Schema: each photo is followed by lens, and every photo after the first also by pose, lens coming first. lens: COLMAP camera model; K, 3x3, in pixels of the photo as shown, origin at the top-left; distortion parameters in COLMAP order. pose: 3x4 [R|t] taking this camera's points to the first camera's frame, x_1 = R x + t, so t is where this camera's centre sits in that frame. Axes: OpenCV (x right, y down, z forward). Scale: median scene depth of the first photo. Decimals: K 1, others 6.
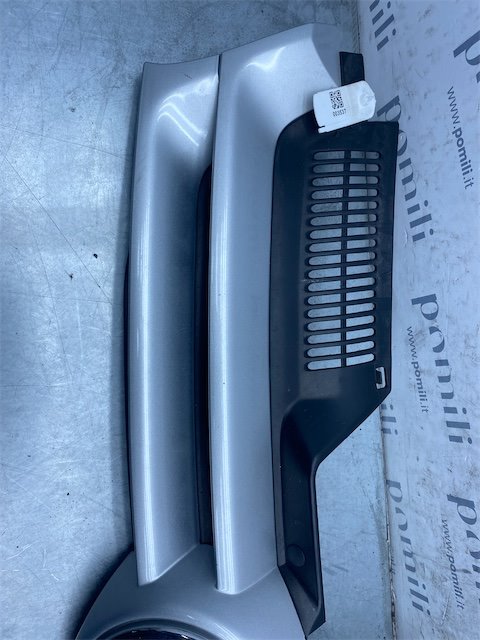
lens RADIAL K [[536.7, 0, 238.9], [0, 536.7, 318.0], [0, 0, 1]] dist [-0.002622, 0.013253]
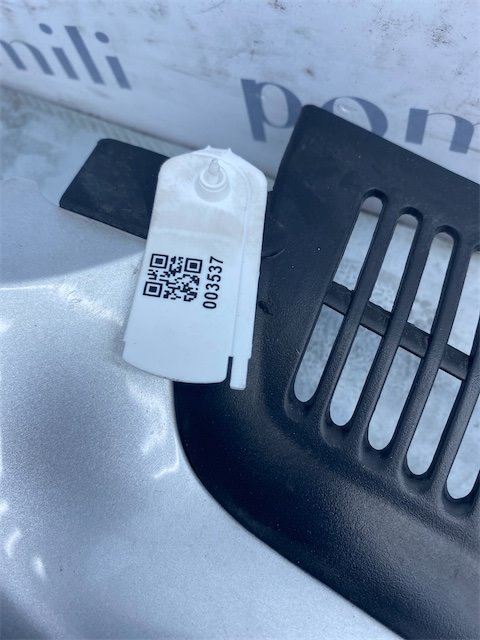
lens RADIAL K [[536.7, 0, 239.4], [0, 536.7, 319.9], [0, 0, 1]] dist [-0.002622, 0.013253]
pose [[0.410869, -0.901438, -0.136364, 0.200544], [0.878722, 0.431417, -0.204275, -0.272602], [0.242971, -0.035896, 0.969369, 0.643133]]
